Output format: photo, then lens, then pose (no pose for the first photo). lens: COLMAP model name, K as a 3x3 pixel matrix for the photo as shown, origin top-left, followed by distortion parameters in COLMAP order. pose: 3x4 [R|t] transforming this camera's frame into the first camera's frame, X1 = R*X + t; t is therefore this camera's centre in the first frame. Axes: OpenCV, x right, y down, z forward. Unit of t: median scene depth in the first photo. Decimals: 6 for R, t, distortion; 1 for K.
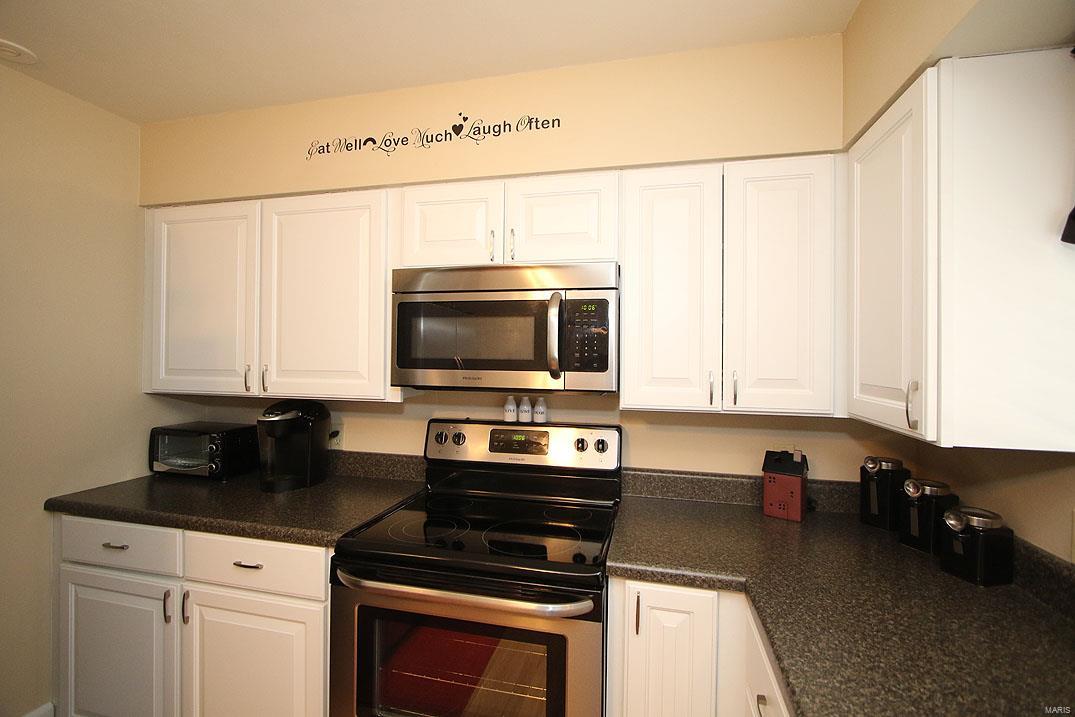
lens RADIAL K [[489.0, 0, 536.8], [0, 489.0, 351.3], [0, 0, 1]] dist [-0.011788, 0.000264]
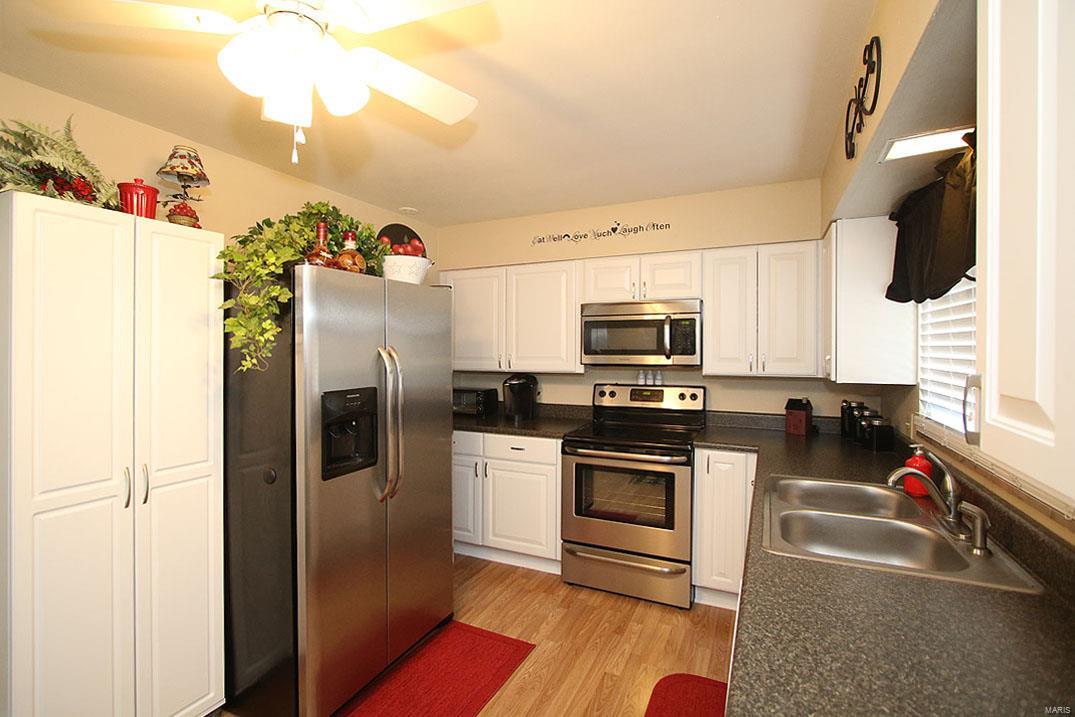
lens RADIAL K [[496.7, 0, 536.0], [0, 496.7, 359.1], [0, 0, 1]] dist [0.000062, 0.000106]
pose [[0.978530, -0.006596, -0.205998, -0.066811], [0.011768, 0.999645, 0.023894, 0.001770], [0.205767, -0.025806, 0.978261, -1.010858]]
